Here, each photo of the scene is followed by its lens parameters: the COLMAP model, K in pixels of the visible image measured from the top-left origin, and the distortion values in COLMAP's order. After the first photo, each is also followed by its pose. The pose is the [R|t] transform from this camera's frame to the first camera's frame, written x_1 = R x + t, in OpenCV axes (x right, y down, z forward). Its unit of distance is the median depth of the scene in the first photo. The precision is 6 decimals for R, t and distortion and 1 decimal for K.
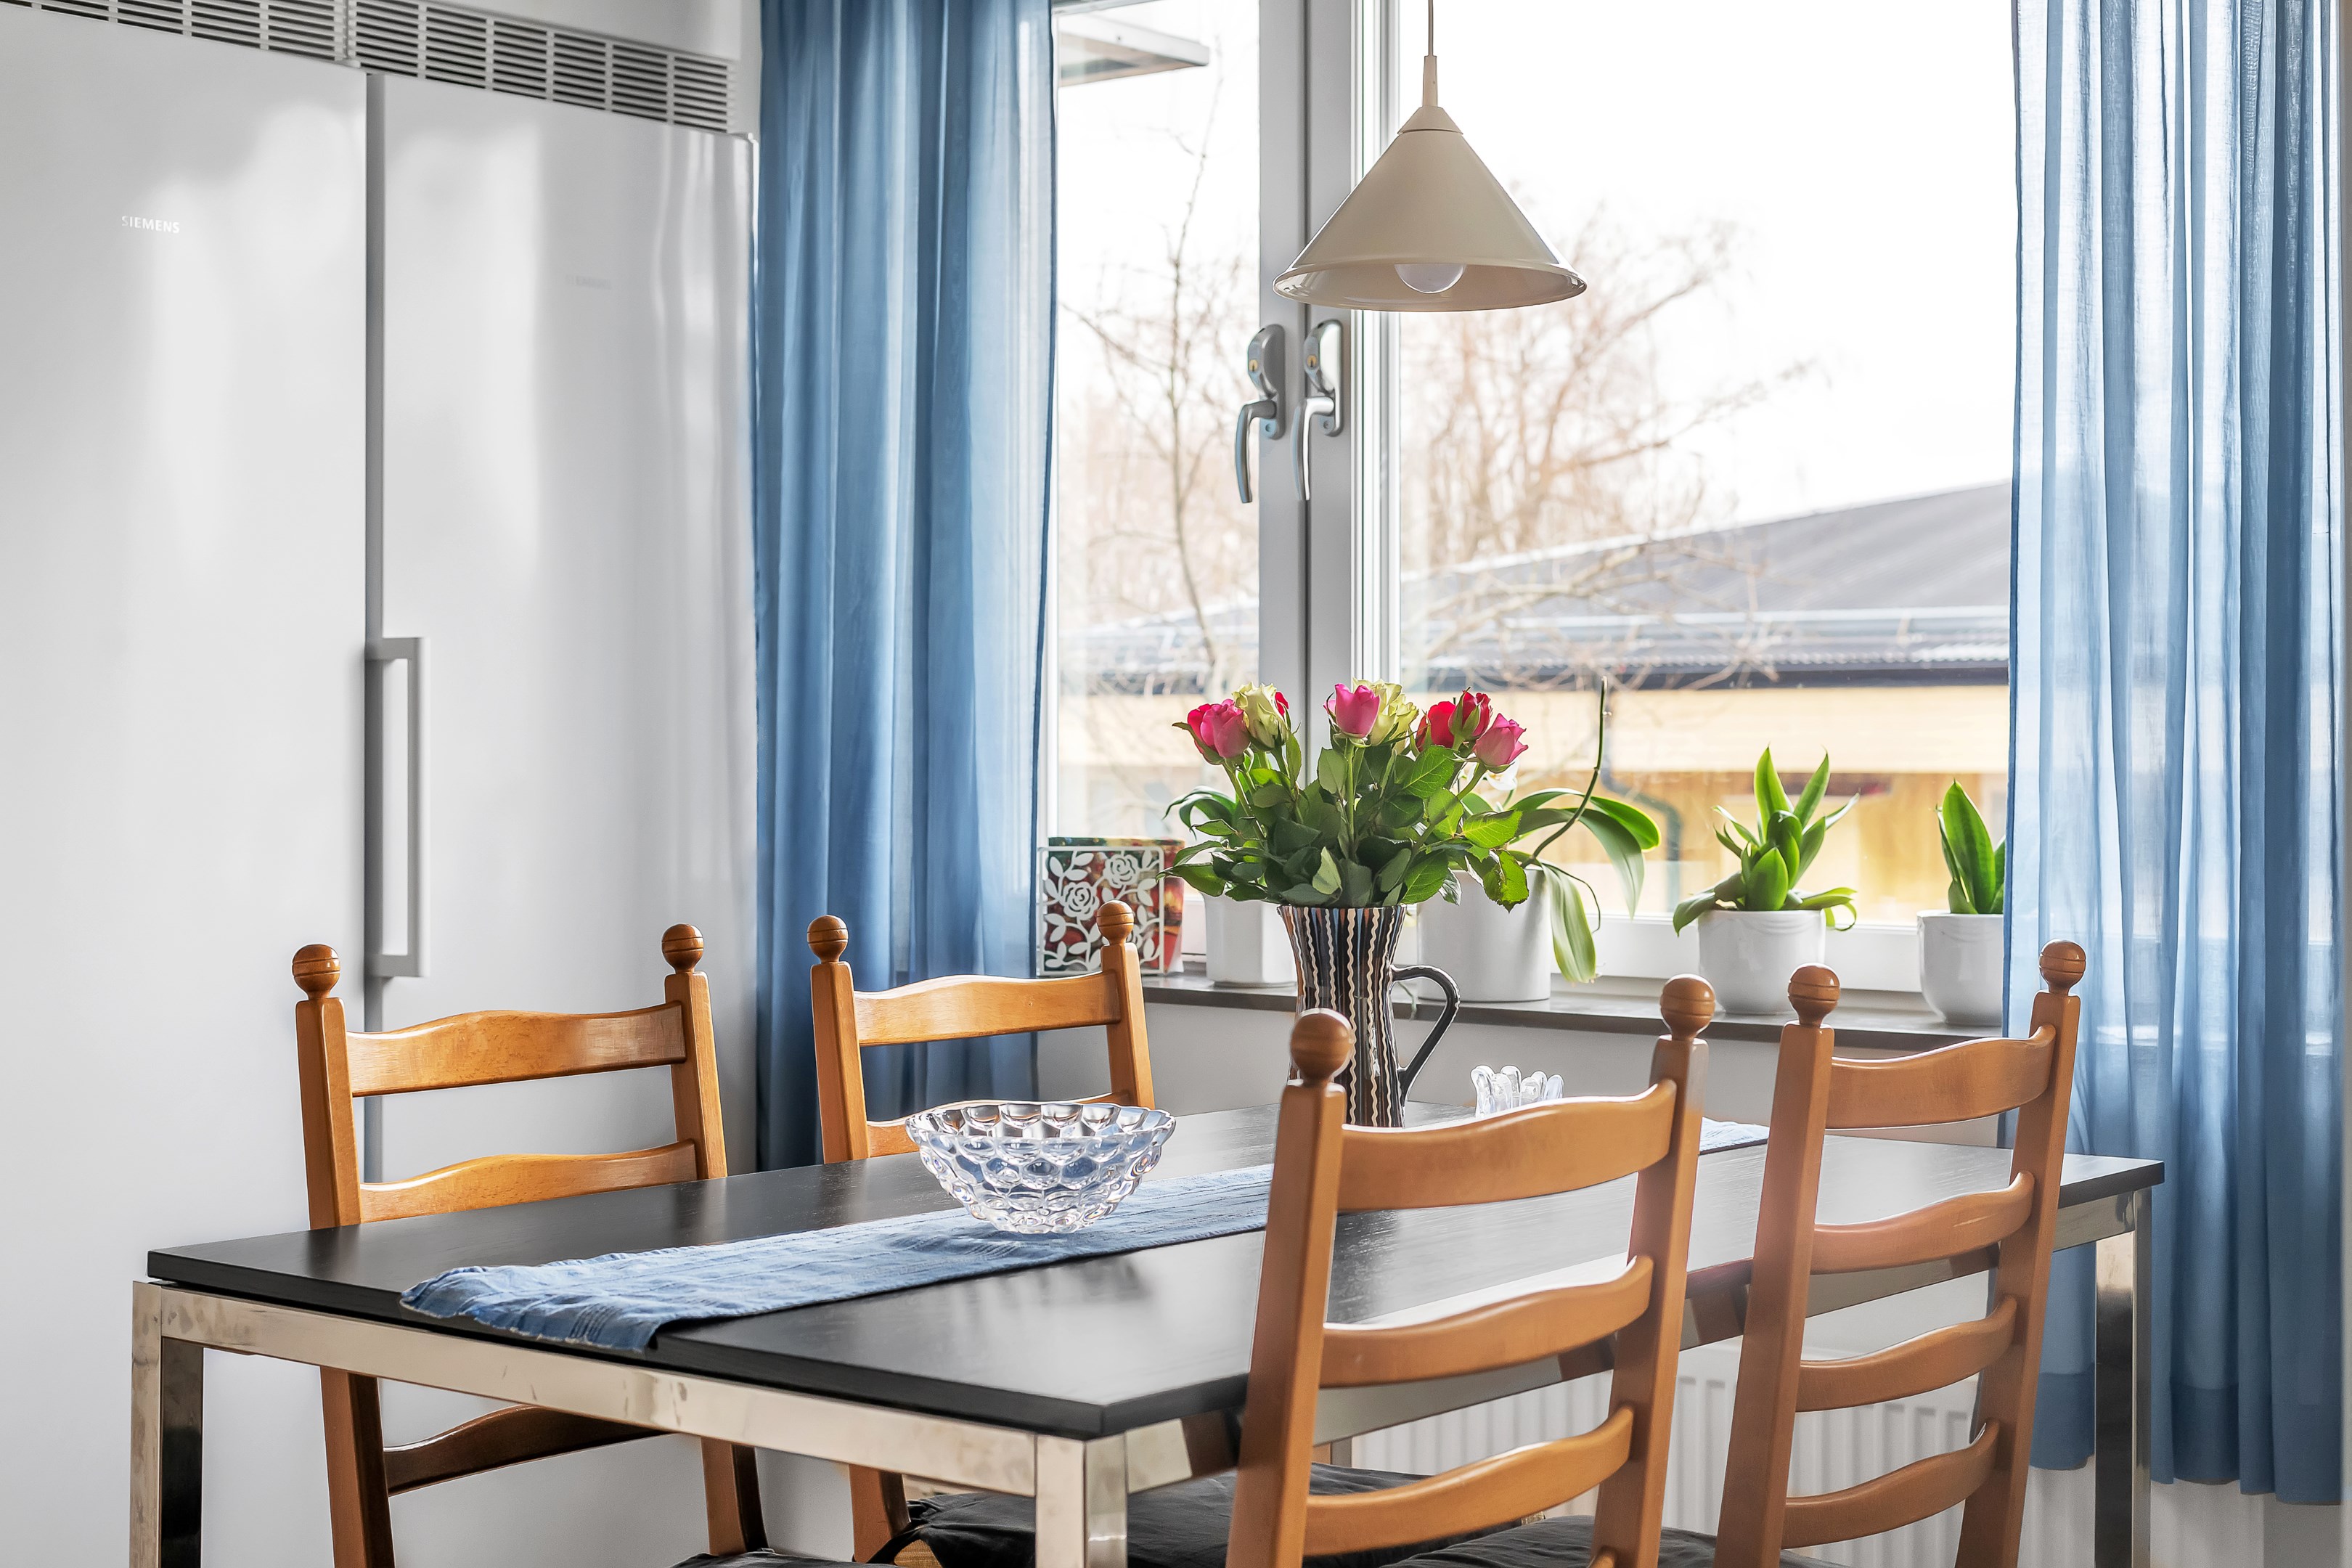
lens RADIAL K [[3569.4, 0, 1179.5], [0, 3569.4, 732.2], [0, 0, 1]] dist [-0.015842, -0.002788]
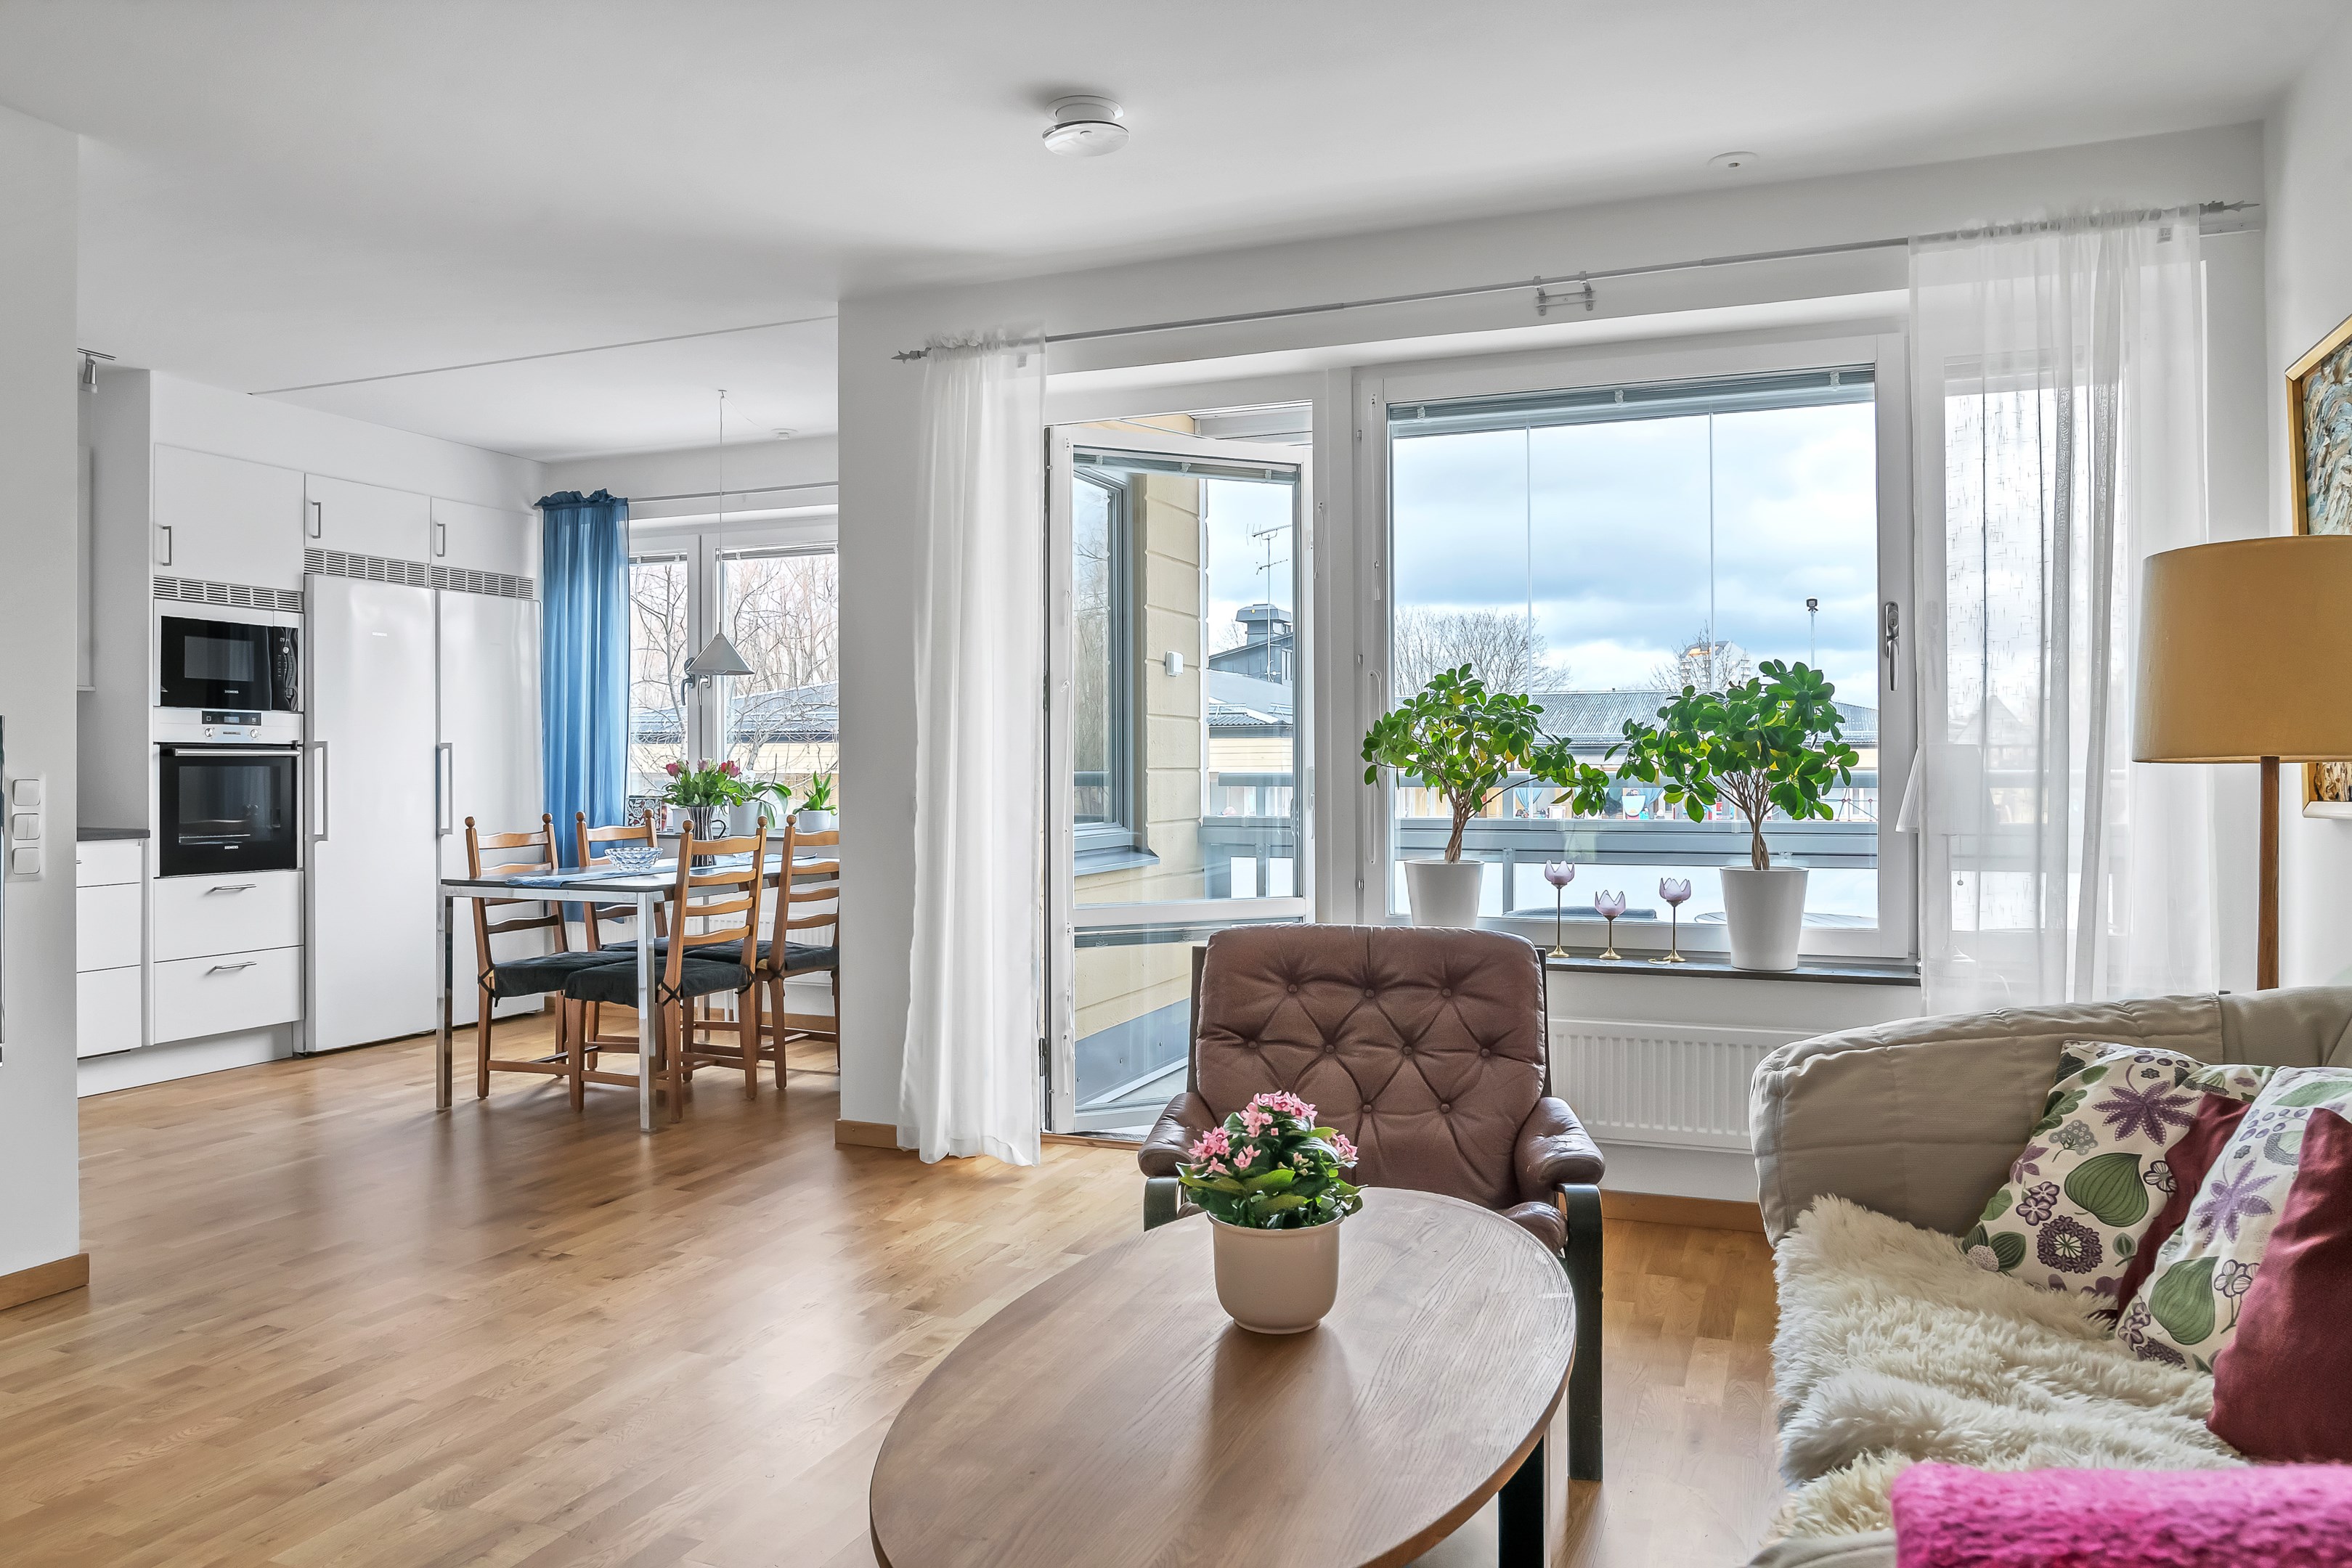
lens RADIAL K [[1612.5, 0, 1172.7], [0, 1612.5, 777.0], [0, 0, 1]] dist [-0.024020, 0.002312]
pose [[0.955054, -0.006161, 0.296368, 0.010813], [0.002178, 0.999903, 0.013766, -0.015727], [-0.296424, -0.012502, 0.954974, -1.058989]]
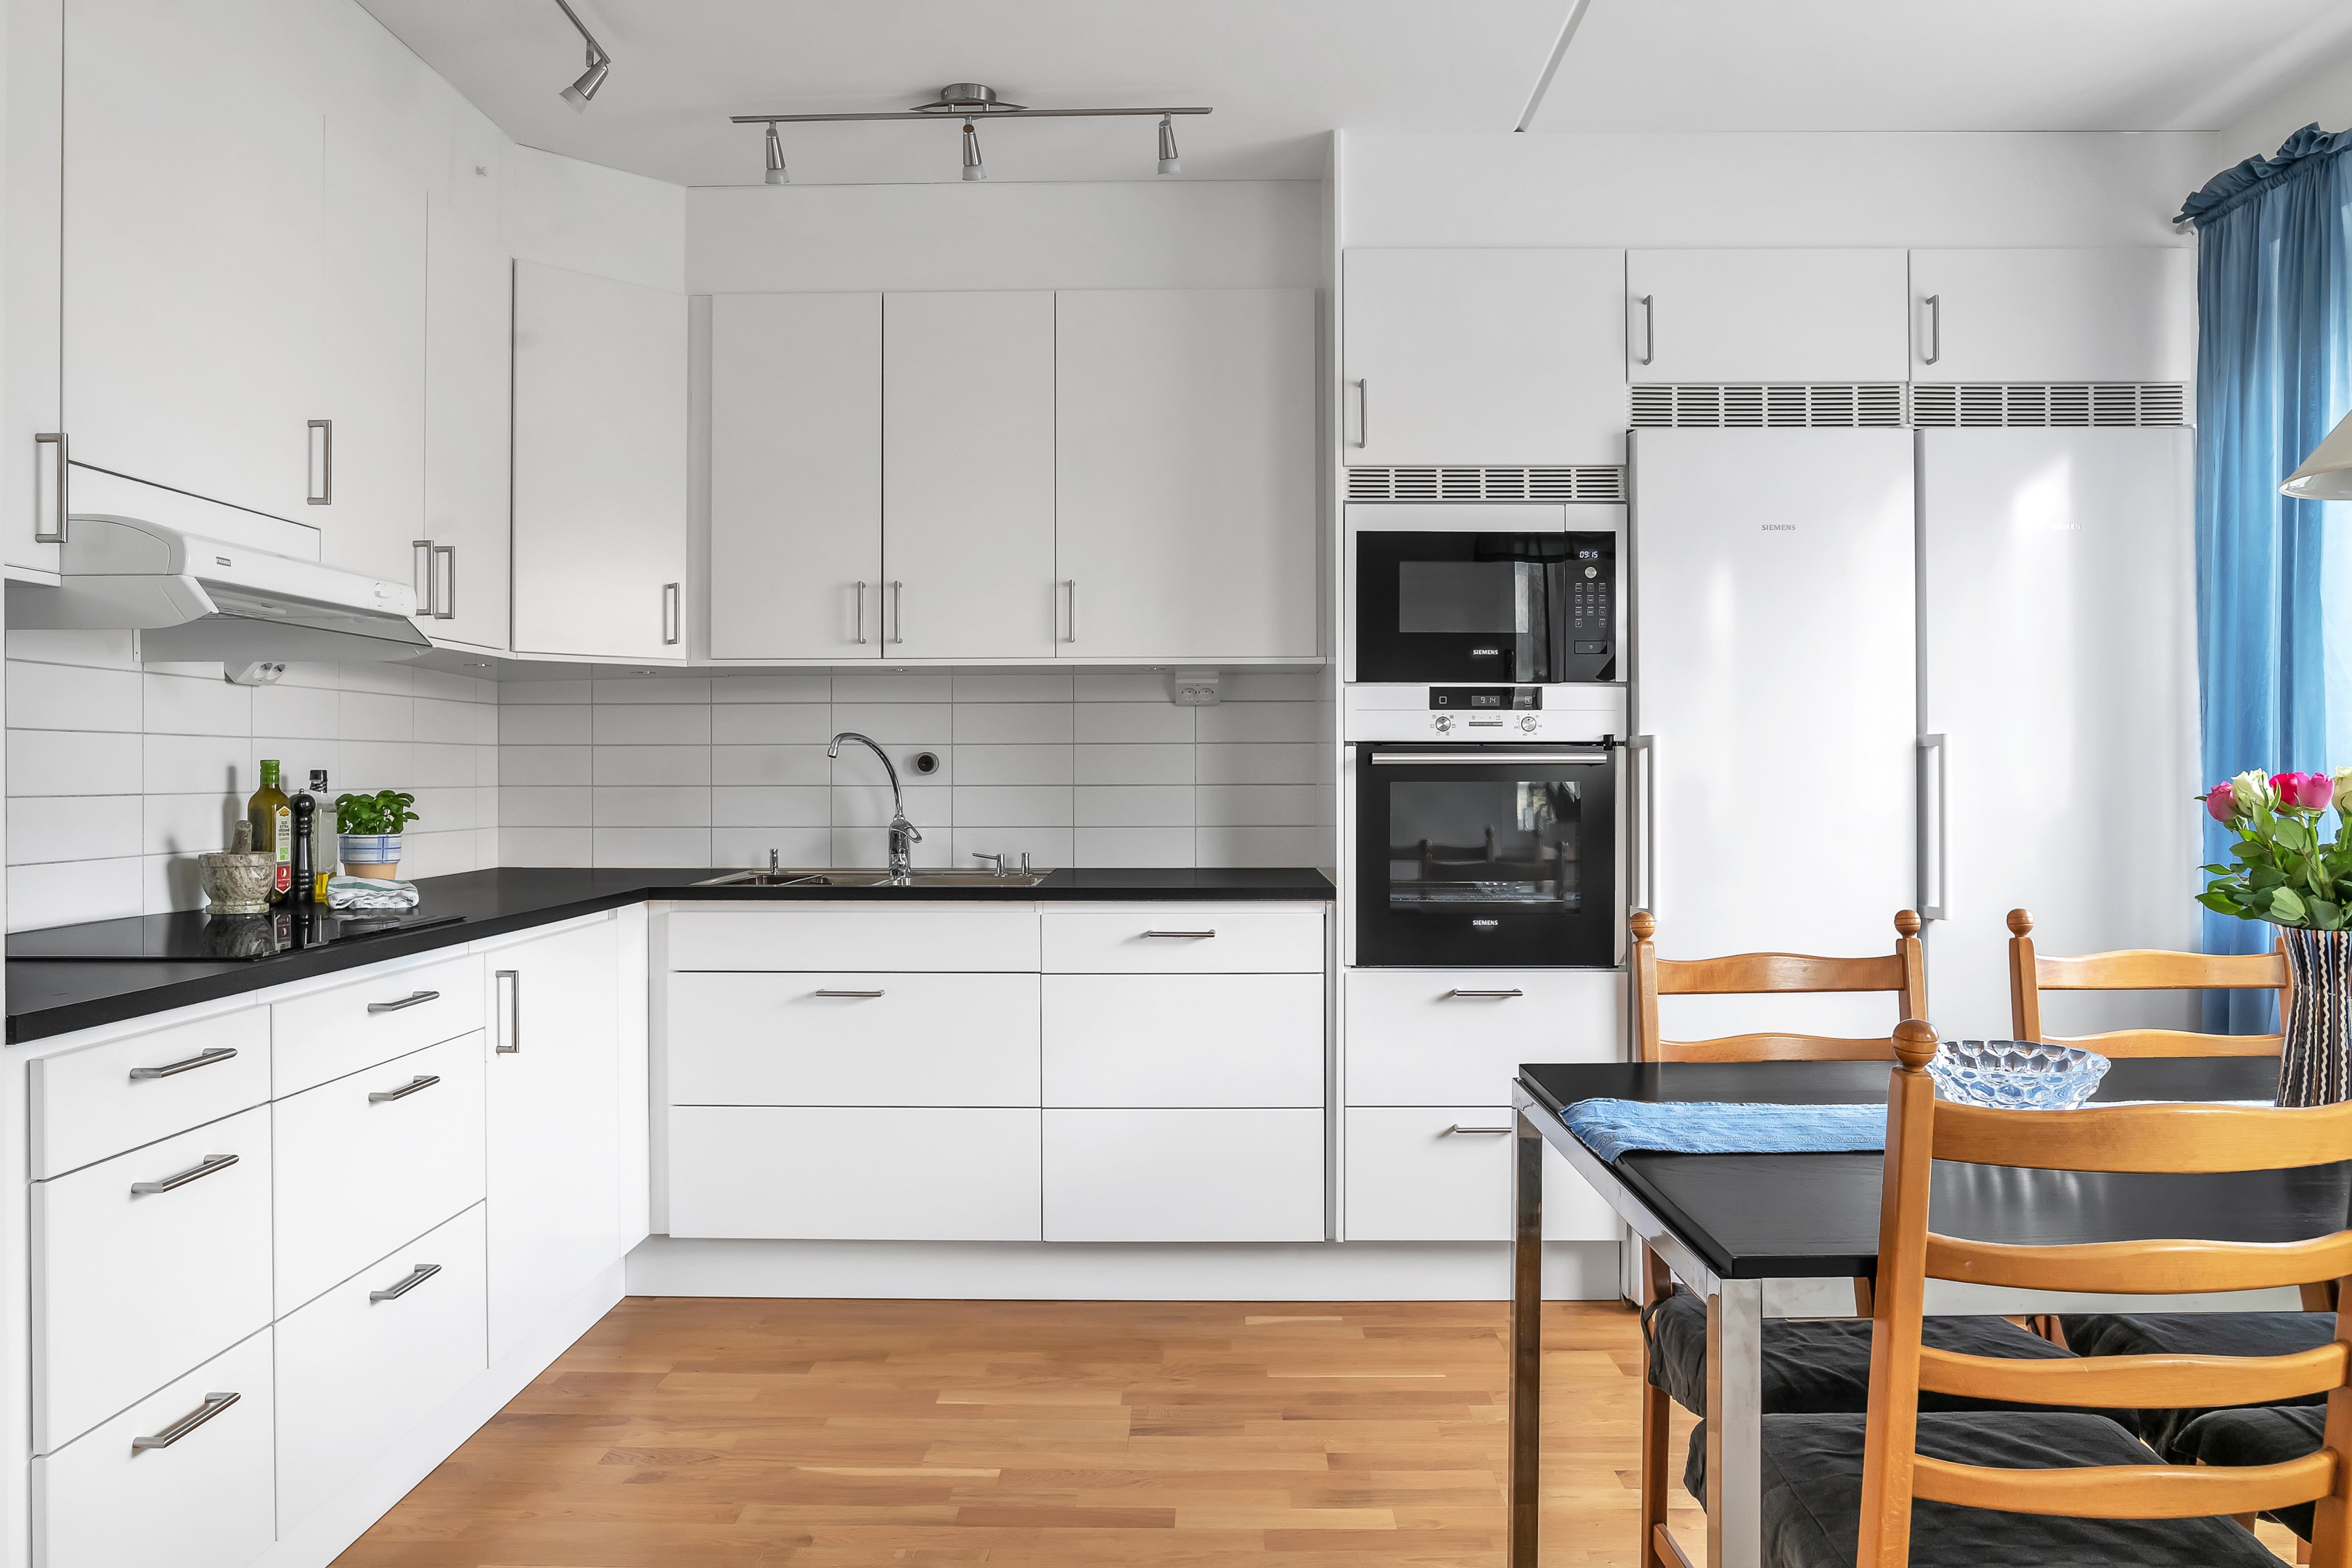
lens RADIAL K [[1612.8, 0, 1172.7], [0, 1612.8, 777.0], [0, 0, 1]] dist [-0.024020, 0.002312]
pose [[0.626018, 0.000797, -0.779808, 0.232991], [0.008244, 0.999937, 0.007640, -0.018313], [0.779765, -0.011212, 0.625972, 0.230336]]
